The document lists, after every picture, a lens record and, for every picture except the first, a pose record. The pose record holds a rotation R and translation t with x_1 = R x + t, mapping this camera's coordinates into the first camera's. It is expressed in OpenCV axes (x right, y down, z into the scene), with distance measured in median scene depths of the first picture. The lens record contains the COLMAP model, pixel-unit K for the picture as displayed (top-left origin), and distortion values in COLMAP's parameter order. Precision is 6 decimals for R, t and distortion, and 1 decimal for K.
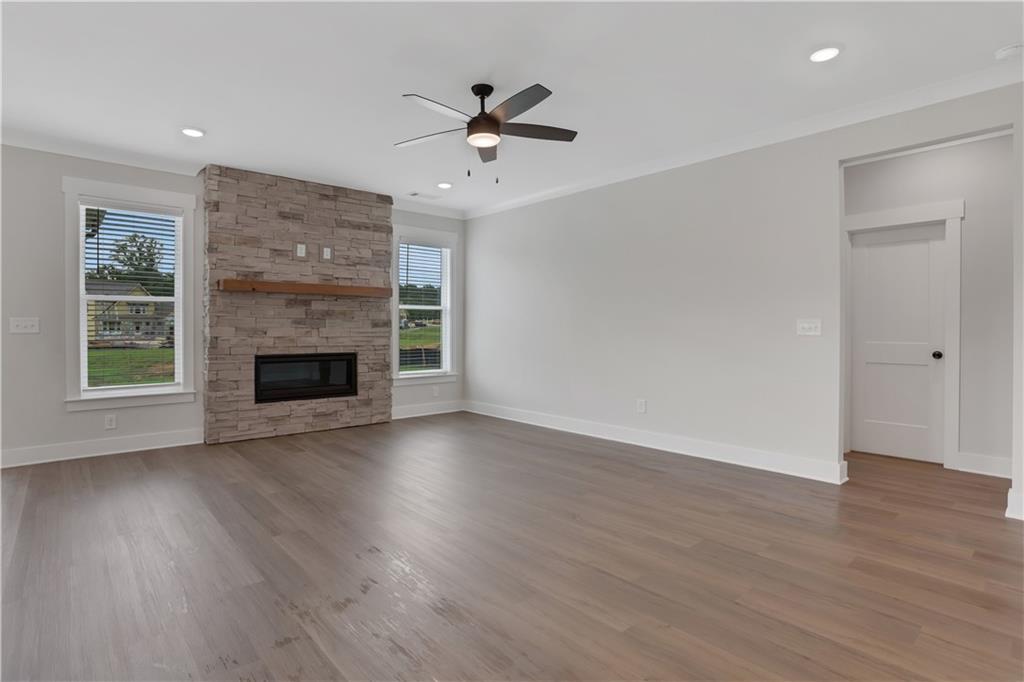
lens RADIAL K [[516.0, 0, 509.3], [0, 516.0, 329.5], [0, 0, 1]] dist [-0.068498, 0.035672]
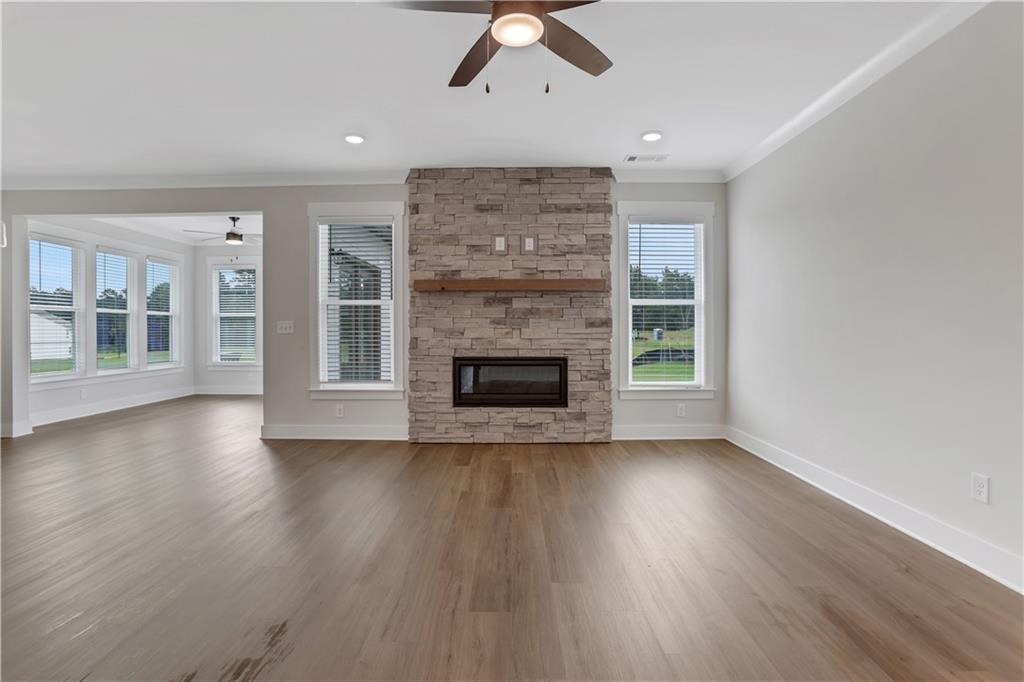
lens RADIAL K [[516.0, 0, 509.3], [0, 516.0, 329.5], [0, 0, 1]] dist [-0.068498, 0.035672]
pose [[0.743924, -0.002091, -0.668261, 0.235982], [0.001076, 0.999998, -0.001931, 0.000701], [0.668263, 0.000717, 0.743924, 0.343198]]
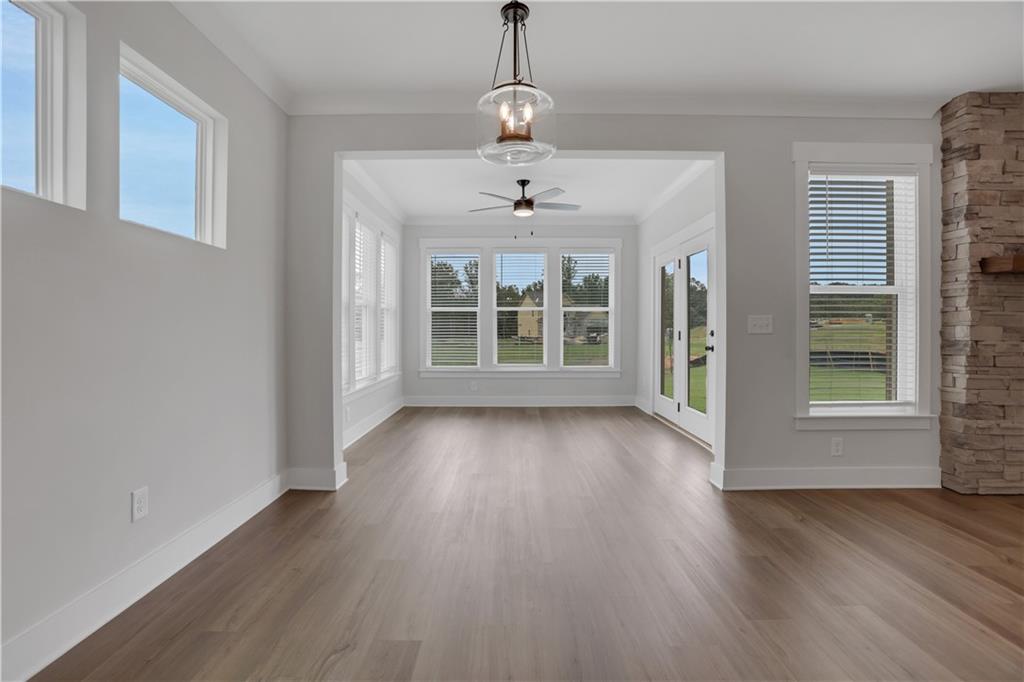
lens RADIAL K [[484.9, 0, 509.1], [0, 484.9, 331.9], [0, 0, 1]] dist [-0.072326, 0.028065]
pose [[0.744920, 0.005761, -0.667129, -0.604979], [-0.003634, 0.999983, 0.004578, 0.001777], [0.667144, -0.000986, 0.744928, 0.096095]]
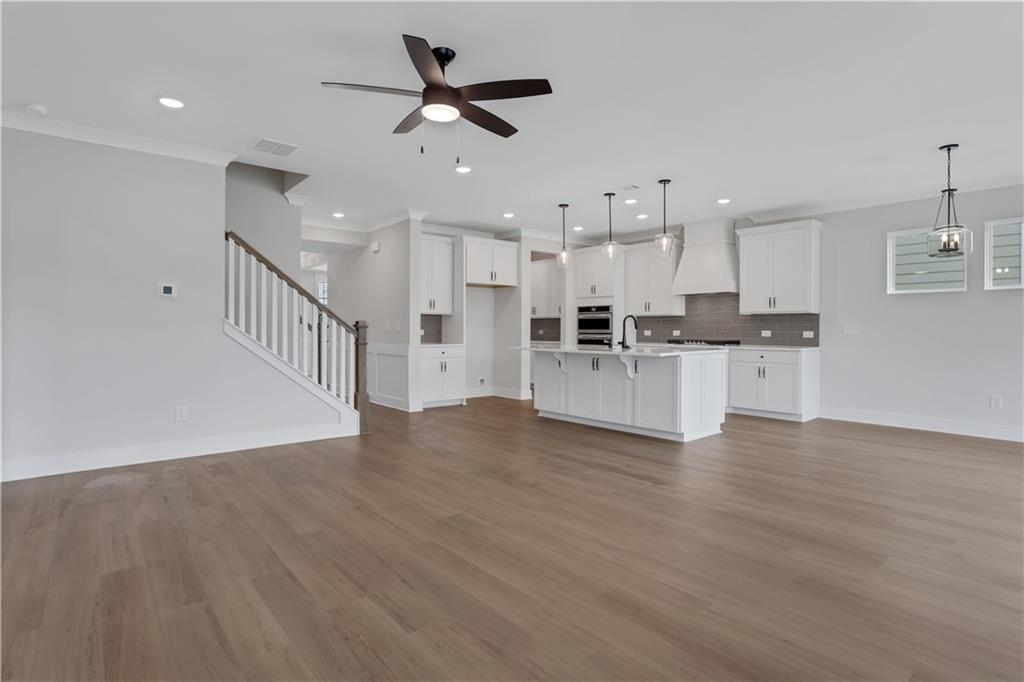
lens RADIAL K [[531.7, 0, 512.0], [0, 531.7, 341.0], [0, 0, 1]] dist [-0.072588, 0.038119]
pose [[-0.999540, -0.002963, 0.030180, -0.129581], [-0.002339, 0.999784, 0.020674, 0.002675], [-0.030234, 0.020593, -0.999331, 1.225141]]
